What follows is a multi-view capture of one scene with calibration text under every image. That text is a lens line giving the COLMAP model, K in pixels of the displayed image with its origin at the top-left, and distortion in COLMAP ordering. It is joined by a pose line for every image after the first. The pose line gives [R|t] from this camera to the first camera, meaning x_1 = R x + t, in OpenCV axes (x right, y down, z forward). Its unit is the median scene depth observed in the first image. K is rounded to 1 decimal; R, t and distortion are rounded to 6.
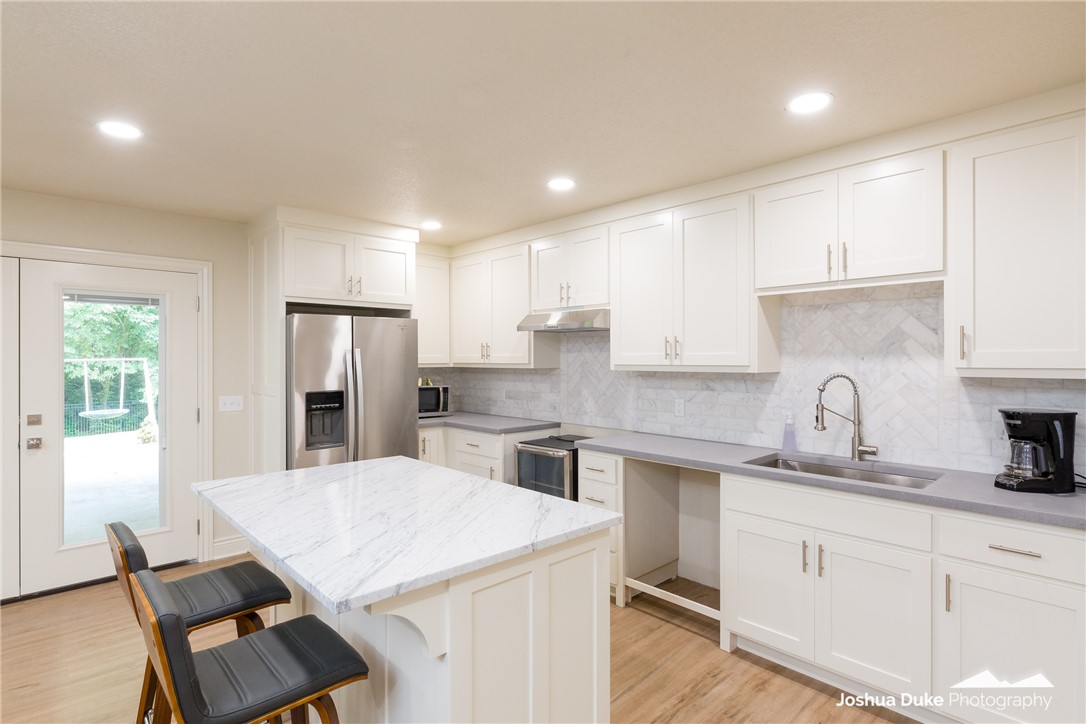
lens RADIAL K [[550.8, 0, 540.4], [0, 550.8, 360.2], [0, 0, 1]] dist [0.000659, -0.000164]
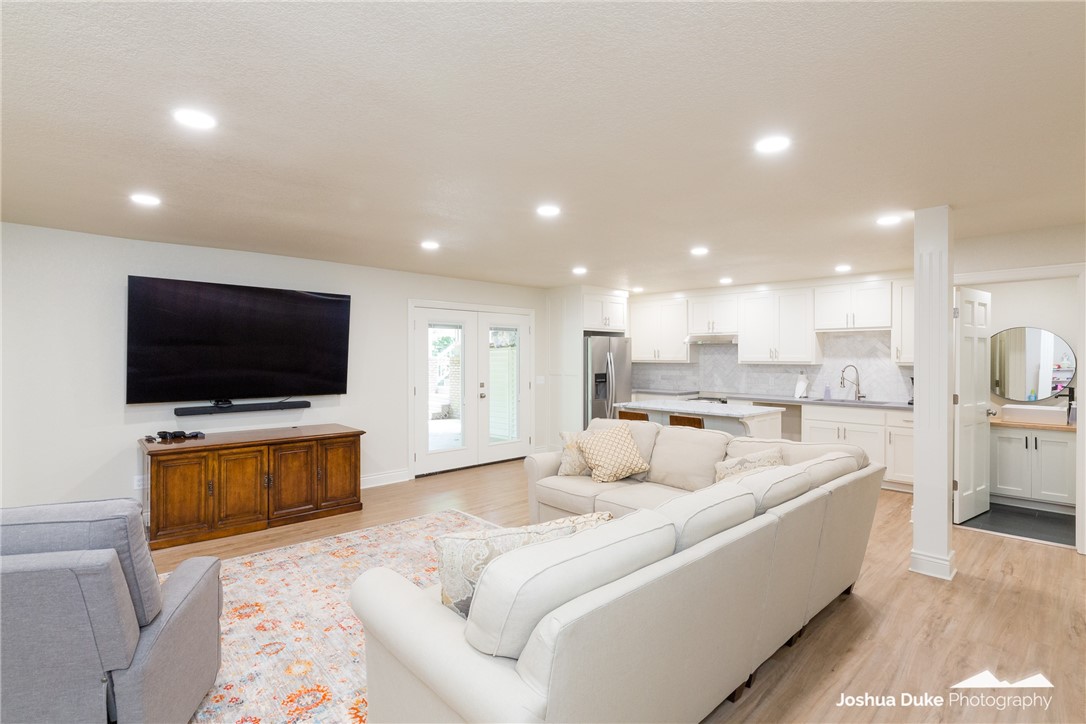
lens RADIAL K [[511.4, 0, 545.9], [0, 511.4, 361.5], [0, 0, 1]] dist [-0.000542, 0.000098]
pose [[0.999991, 0.003781, -0.001736, -0.673735], [-0.003772, 0.999980, 0.005060, 0.003151], [0.001755, -0.005053, 0.999986, -1.064790]]
